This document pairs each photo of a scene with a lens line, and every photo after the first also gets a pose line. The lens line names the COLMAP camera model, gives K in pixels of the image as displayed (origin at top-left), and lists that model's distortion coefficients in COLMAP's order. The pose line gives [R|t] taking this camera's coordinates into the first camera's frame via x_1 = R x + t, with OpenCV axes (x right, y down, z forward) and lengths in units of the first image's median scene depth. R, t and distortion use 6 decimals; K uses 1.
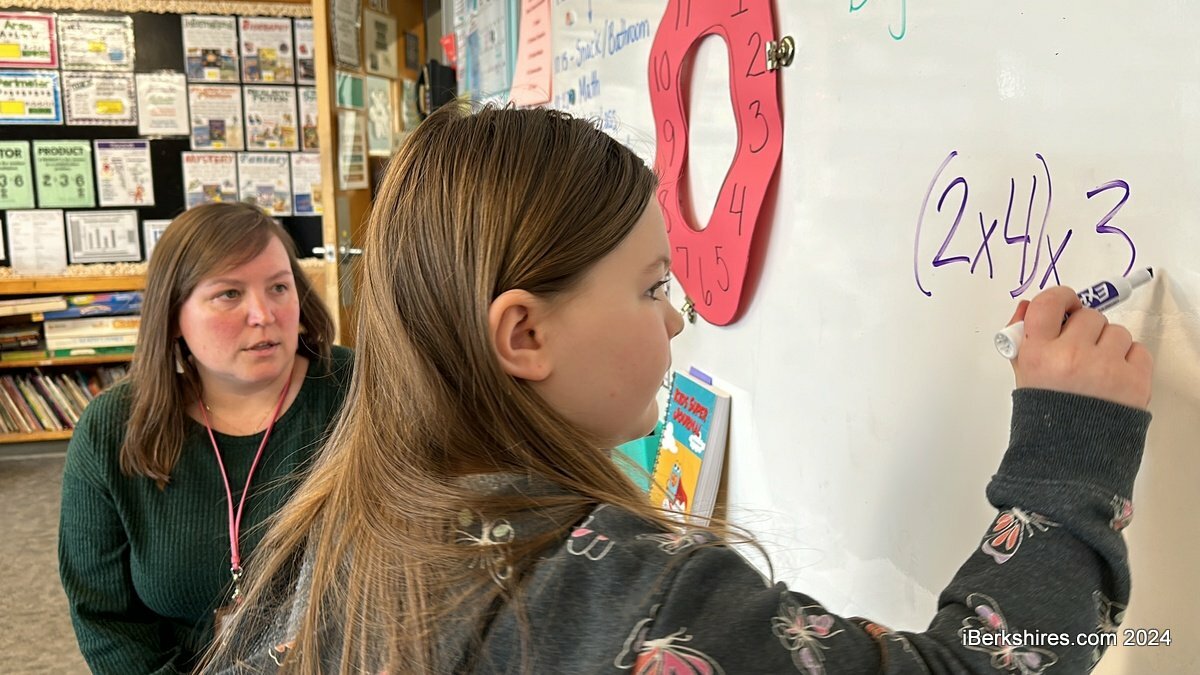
lens RADIAL K [[1023.3, 0, 600.0], [0, 1023.3, 337.5], [0, 0, 1]] dist [-0.030557, -0.003207]
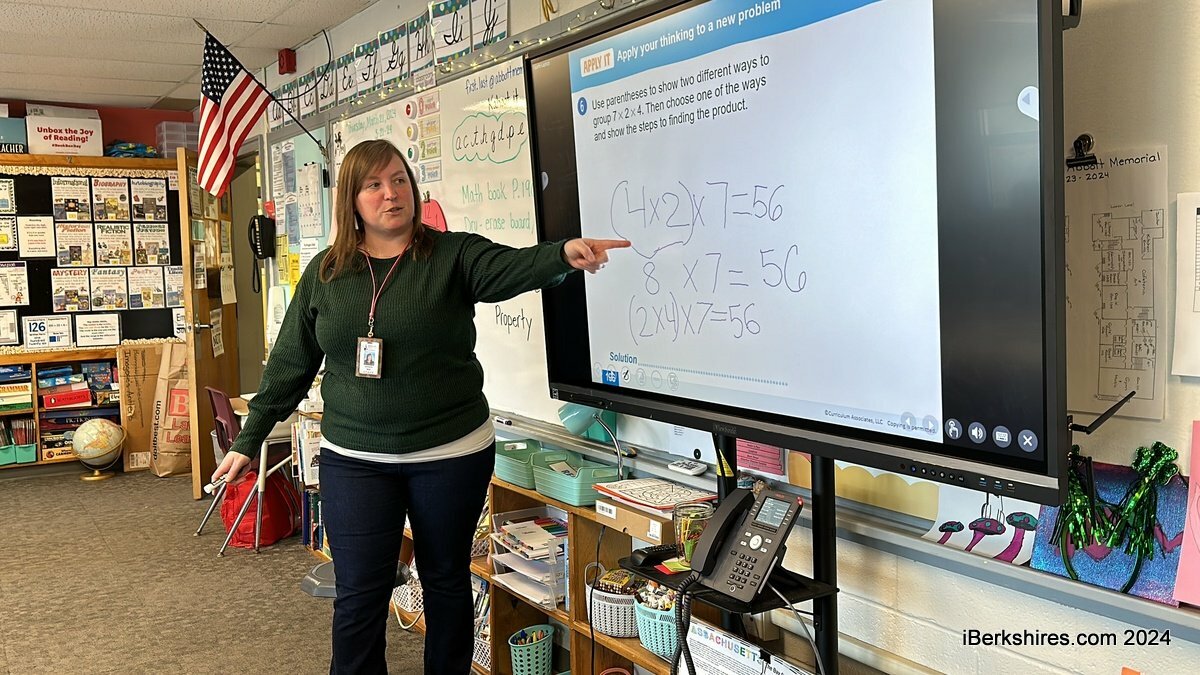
lens RADIAL K [[1023.3, 0, 600.0], [0, 1023.3, 337.5], [0, 0, 1]] dist [-0.030557, -0.003207]
pose [[0.953731, -0.044670, 0.297325, -0.096143], [0.072571, 0.993865, -0.083467, 0.094248], [-0.291772, 0.101182, 0.951121, -0.600842]]
